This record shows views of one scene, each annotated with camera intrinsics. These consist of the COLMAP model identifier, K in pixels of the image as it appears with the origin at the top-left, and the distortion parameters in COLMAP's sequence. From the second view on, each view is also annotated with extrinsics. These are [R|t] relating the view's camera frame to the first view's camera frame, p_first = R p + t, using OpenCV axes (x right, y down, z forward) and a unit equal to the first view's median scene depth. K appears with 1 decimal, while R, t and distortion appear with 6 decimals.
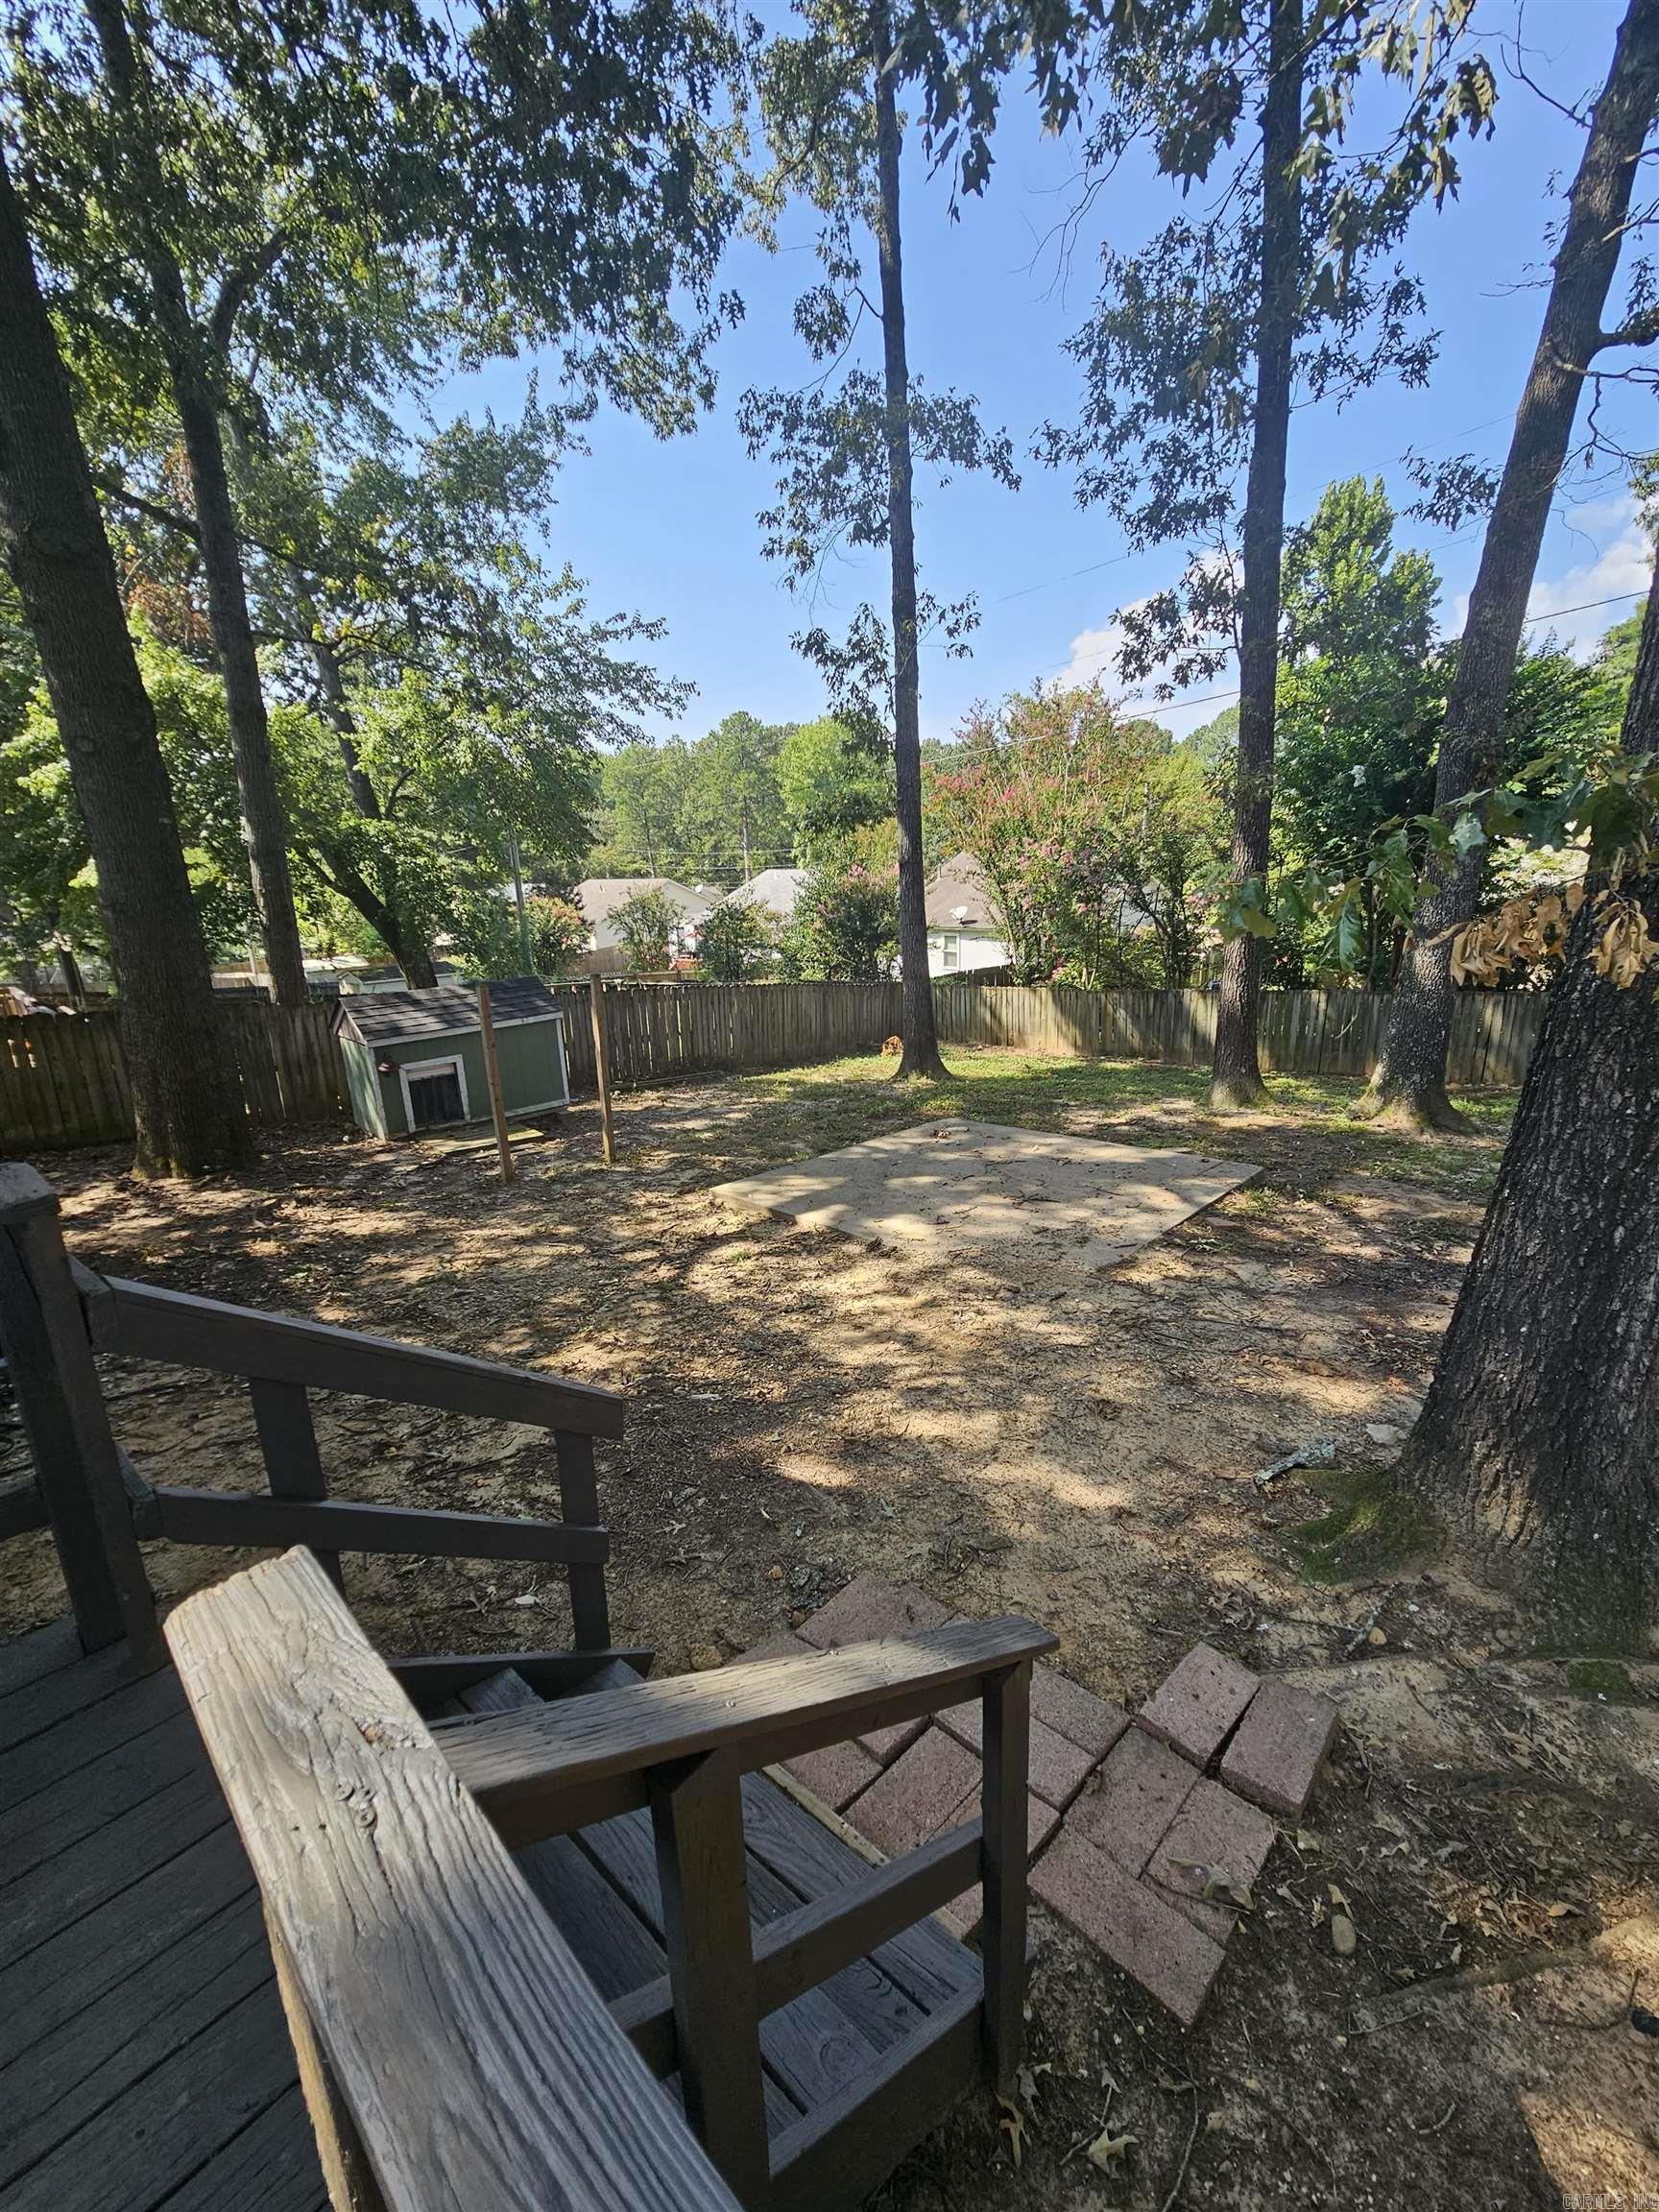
lens RADIAL K [[908.2, 0, 836.0], [0, 908.2, 1119.1], [0, 0, 1]] dist [-0.005154, 0.001646]
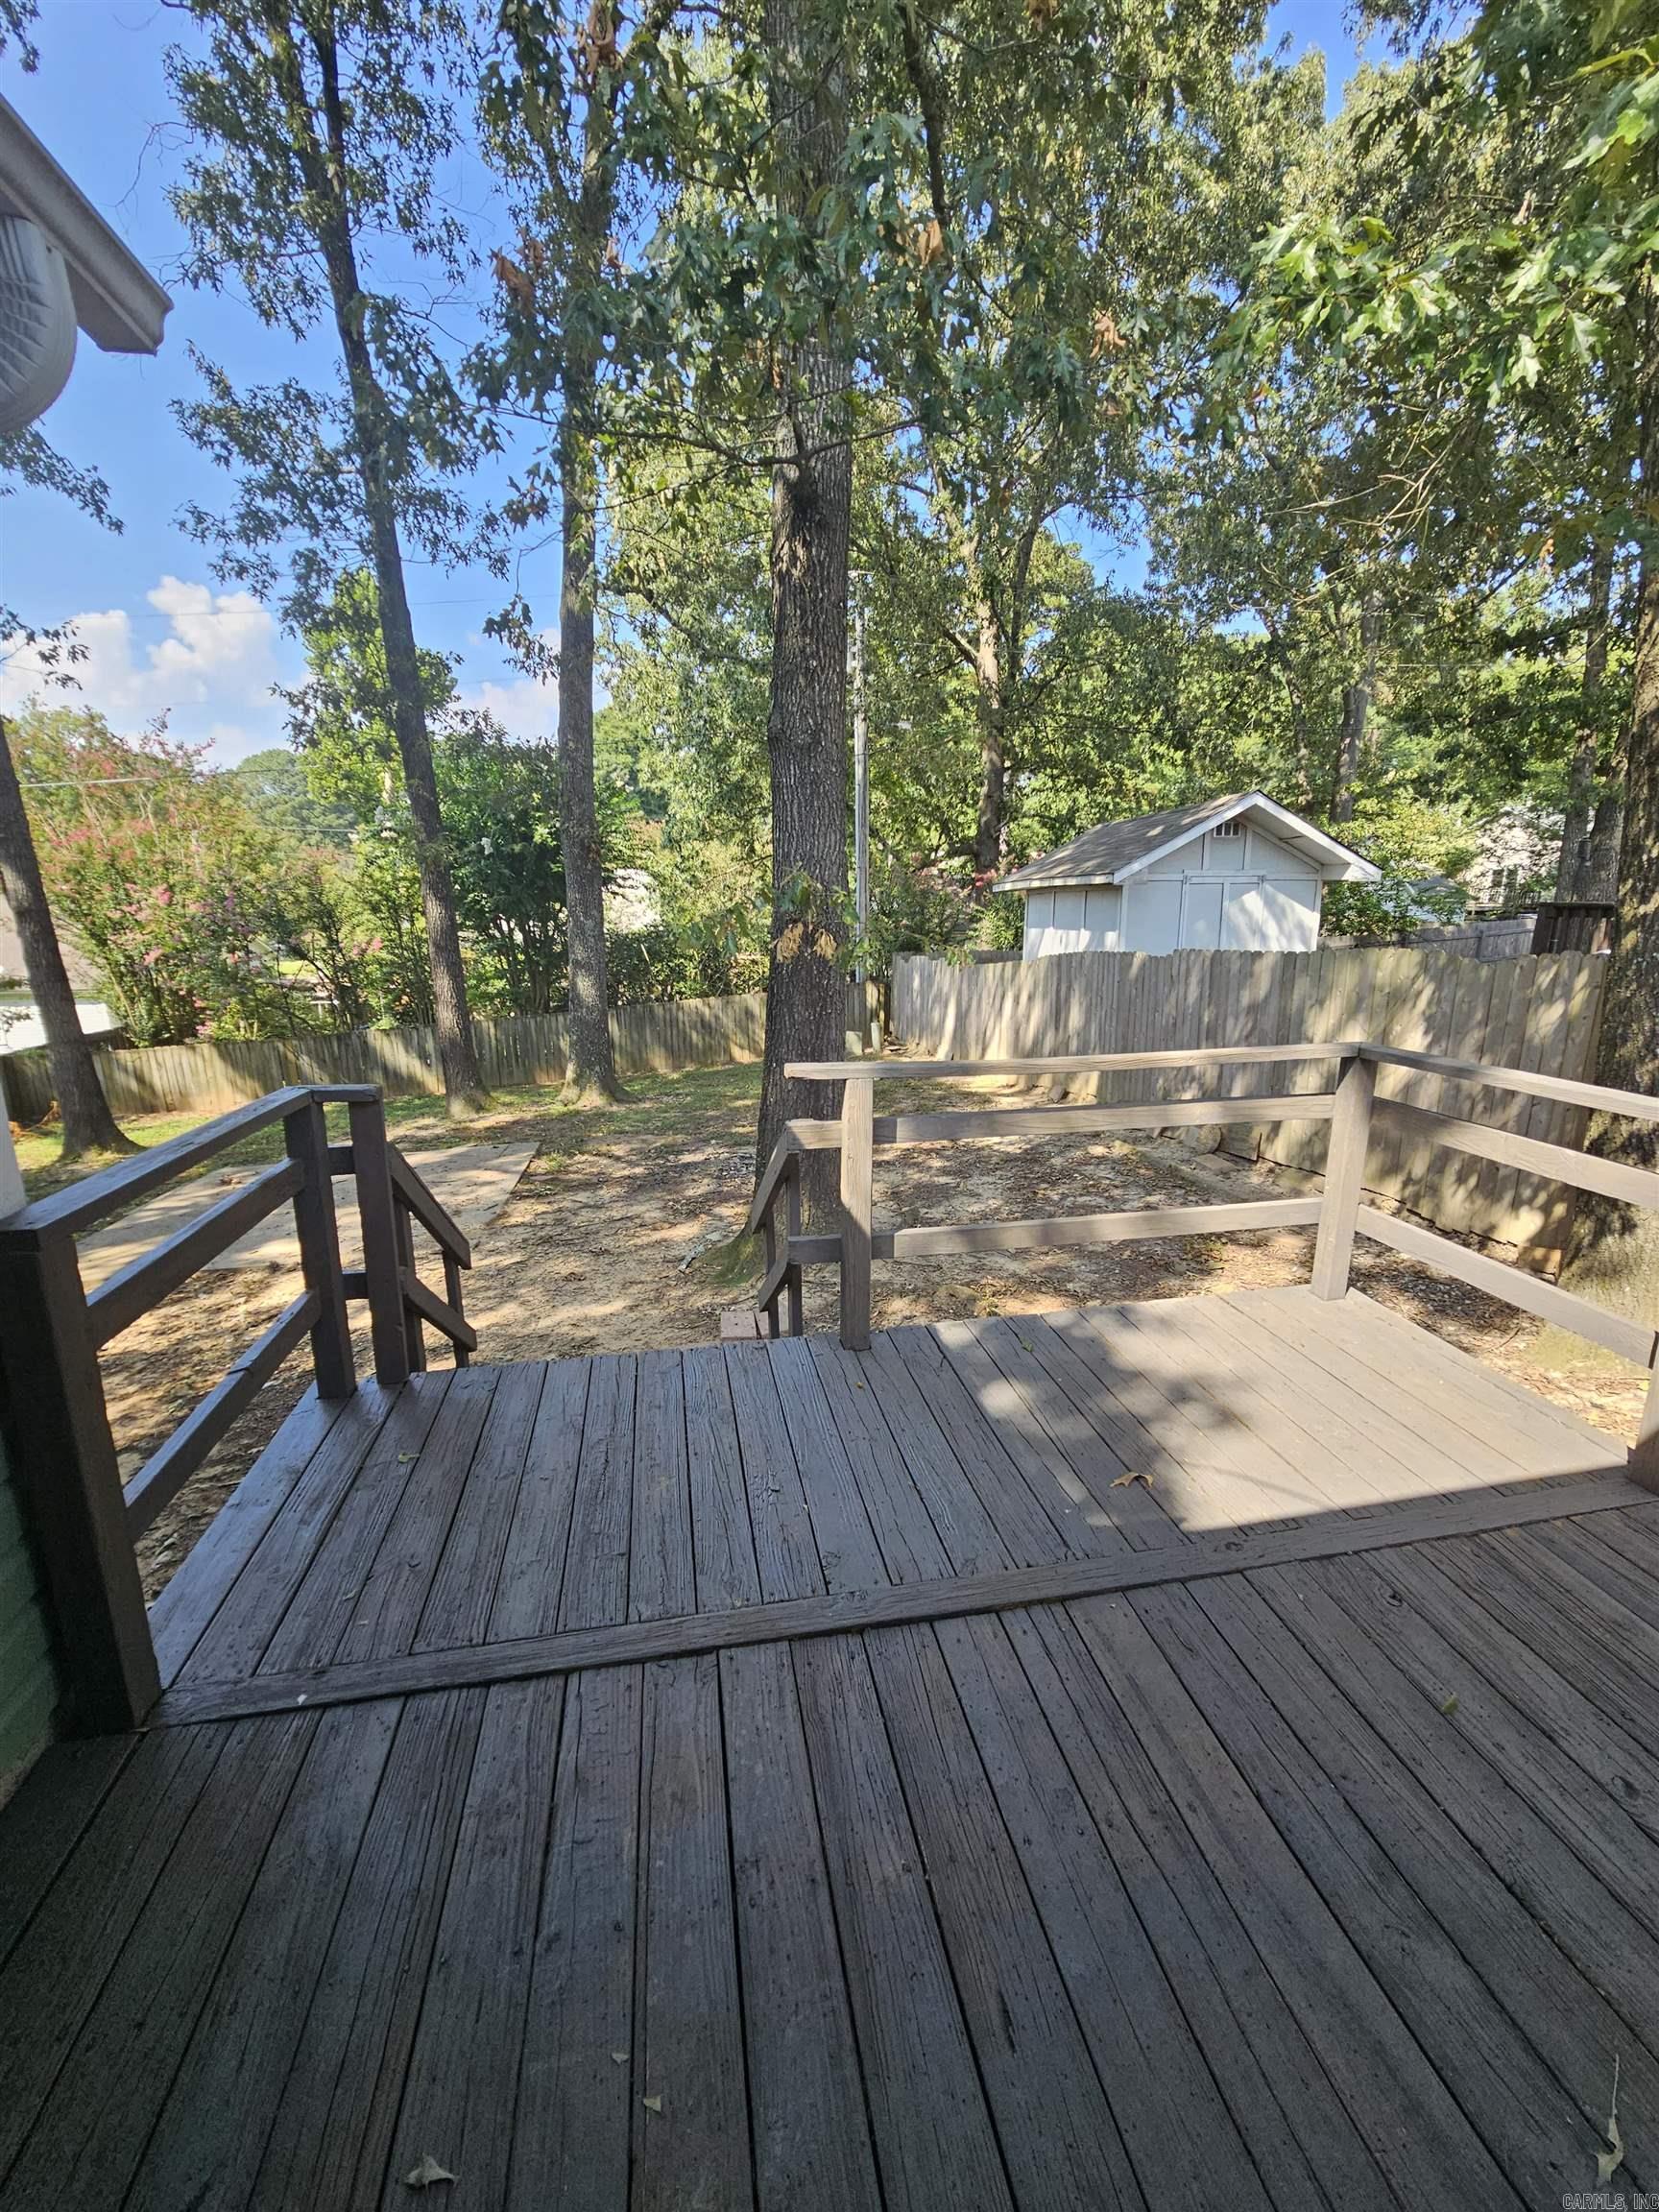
lens RADIAL K [[908.2, 0, 828.1], [0, 908.2, 1100.1], [0, 0, 1]] dist [-0.005154, 0.001646]
pose [[0.597940, -0.150386, 0.787307, -0.357712], [0.207714, 0.977759, 0.029011, 0.049964], [-0.774160, 0.146188, 0.615878, -0.168845]]
